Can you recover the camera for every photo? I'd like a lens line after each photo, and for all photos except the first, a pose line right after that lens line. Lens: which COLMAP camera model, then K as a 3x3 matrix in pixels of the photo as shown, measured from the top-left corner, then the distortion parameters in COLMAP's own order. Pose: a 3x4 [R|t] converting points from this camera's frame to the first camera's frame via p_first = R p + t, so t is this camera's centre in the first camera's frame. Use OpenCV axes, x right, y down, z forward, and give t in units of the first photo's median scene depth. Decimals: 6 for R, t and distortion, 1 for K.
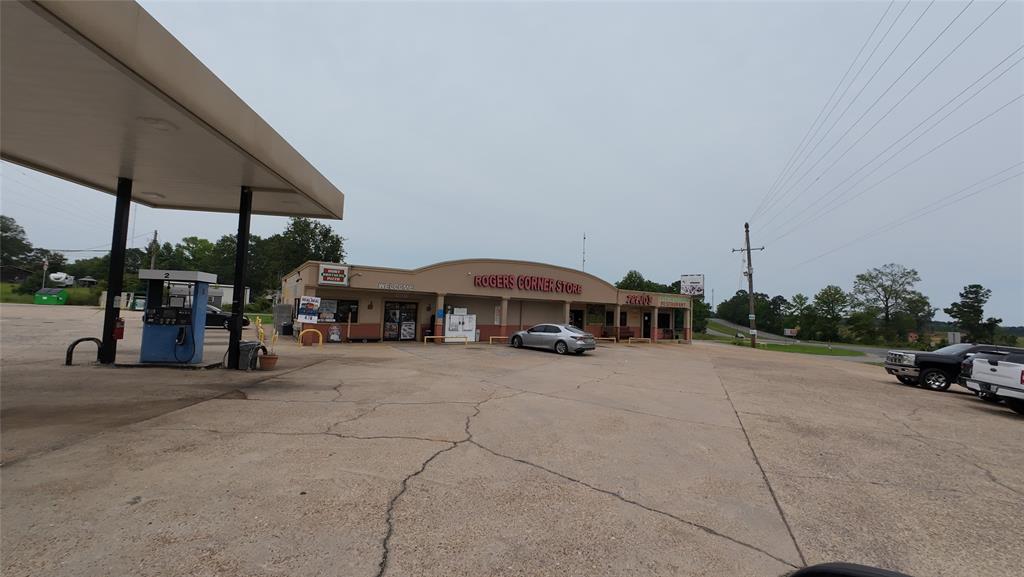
lens RADIAL K [[396.4, 0, 509.3], [0, 396.4, 286.4], [0, 0, 1]] dist [-0.003741, 0.002753]
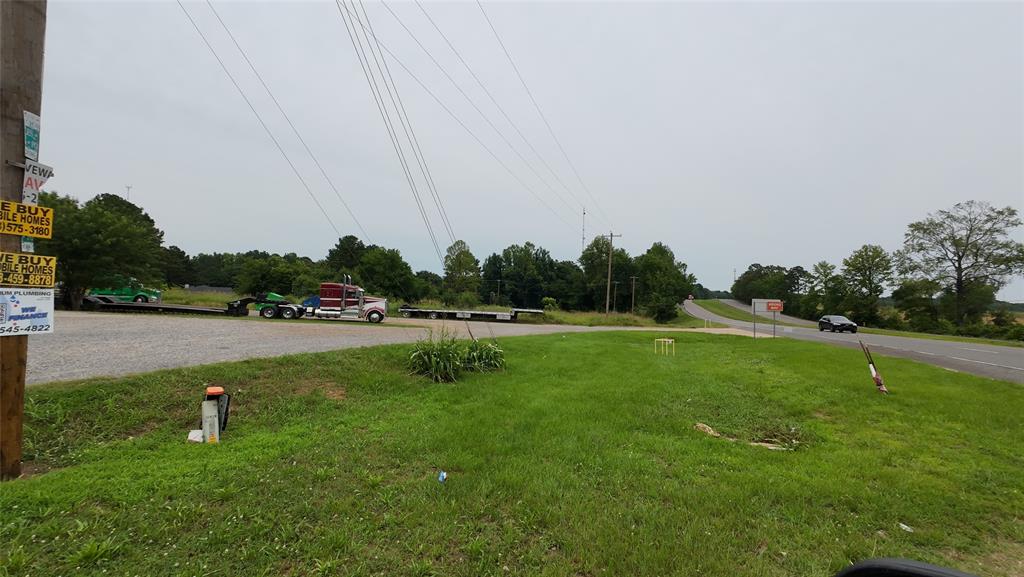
lens RADIAL K [[396.4, 0, 512.6], [0, 396.4, 287.0], [0, 0, 1]] dist [-0.003741, 0.002753]
pose [[0.998820, -0.017557, -0.045270, 0.256353], [0.019204, 0.999159, 0.036222, 0.041195], [0.044596, -0.037049, 0.998318, 0.321871]]
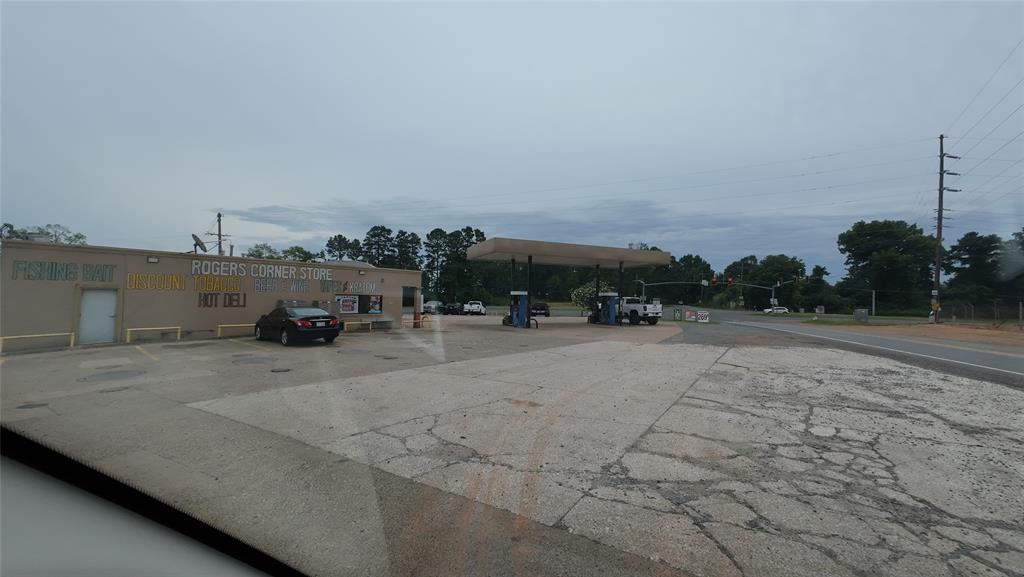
lens RADIAL K [[396.4, 0, 513.3], [0, 396.4, 290.2], [0, 0, 1]] dist [-0.003741, 0.002753]
pose [[-0.270977, -0.031392, 0.962074, -0.298204], [-0.091830, 0.995753, 0.006626, -0.005062], [-0.958196, -0.086552, -0.272708, 0.157914]]
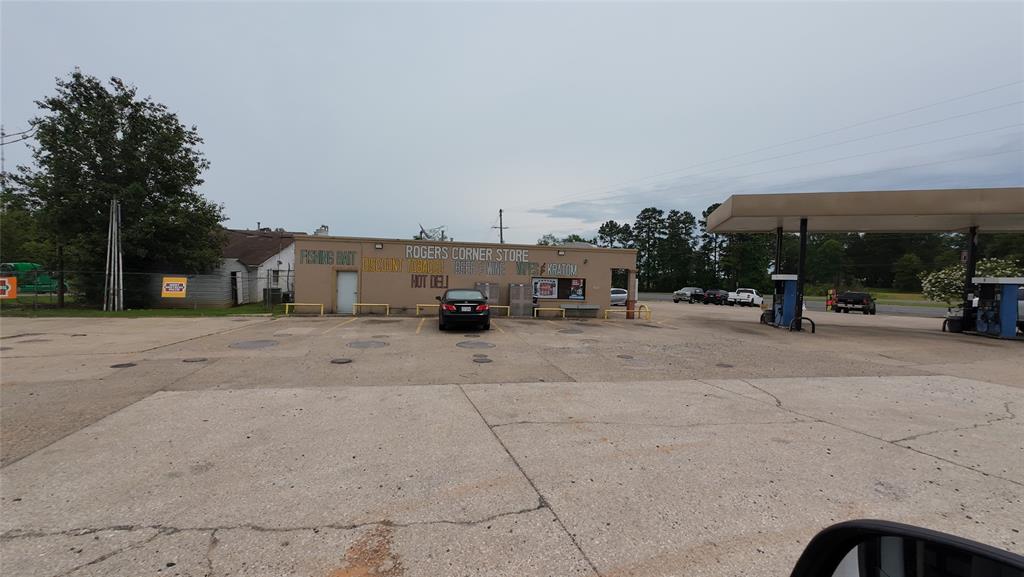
lens RADIAL K [[396.4, 0, 514.2], [0, 396.4, 287.5], [0, 0, 1]] dist [-0.003741, 0.002753]
pose [[0.402958, -0.058589, 0.913341, -0.258777], [-0.068776, 0.993189, 0.094054, -0.005463], [-0.912631, -0.100716, 0.396184, 0.125727]]
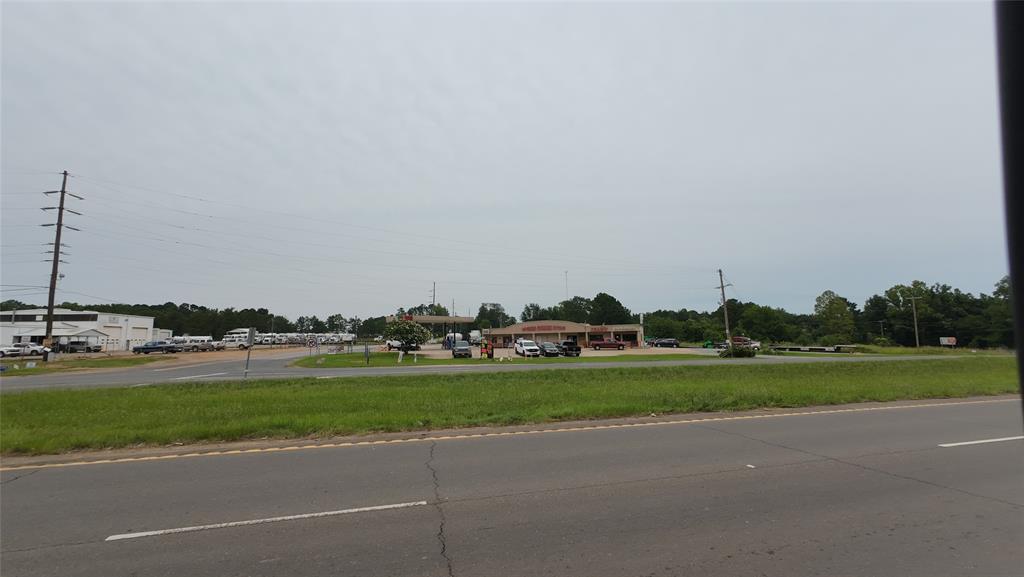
lens RADIAL K [[396.4, 0, 512.7], [0, 396.4, 289.2], [0, 0, 1]] dist [-0.003741, 0.002753]
pose [[0.597218, -0.151379, -0.787664, 0.467333], [0.091076, 0.988476, -0.120917, 0.008980], [0.796891, 0.000476, 0.604123, -0.195516]]
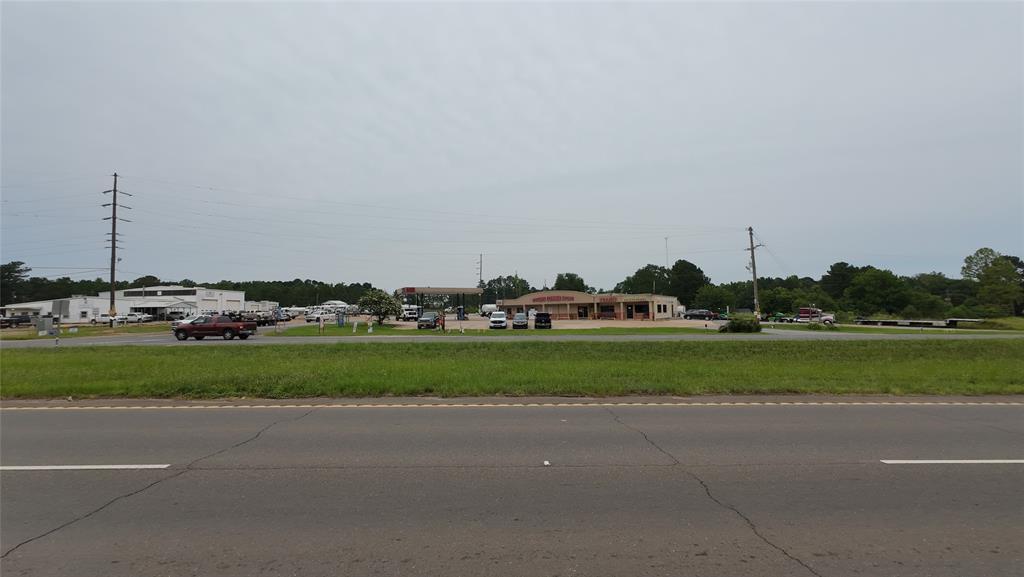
lens RADIAL K [[396.4, 0, 514.0], [0, 396.4, 289.3], [0, 0, 1]] dist [-0.003741, 0.002753]
pose [[0.379589, -0.099448, -0.919795, 0.518079], [0.088265, 0.993564, -0.070998, 0.021108], [0.920935, -0.054236, 0.385923, -0.065773]]
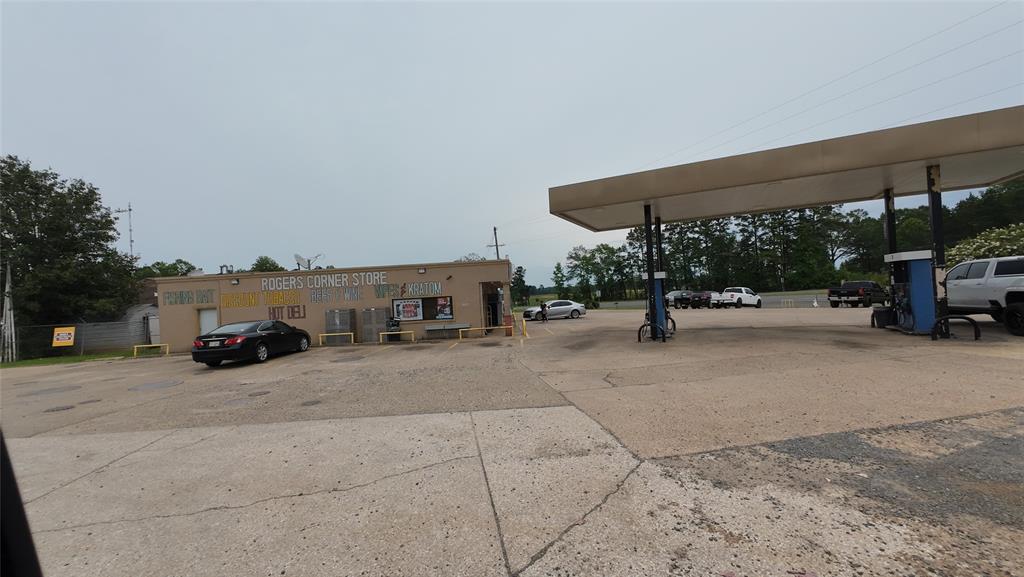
lens RADIAL K [[396.4, 0, 514.1], [0, 396.4, 285.6], [0, 0, 1]] dist [-0.003741, 0.002753]
pose [[0.540396, -0.056618, 0.839504, -0.208198], [0.026343, 0.998383, 0.050376, -0.006795], [-0.840999, -0.005107, 0.541013, 0.057935]]
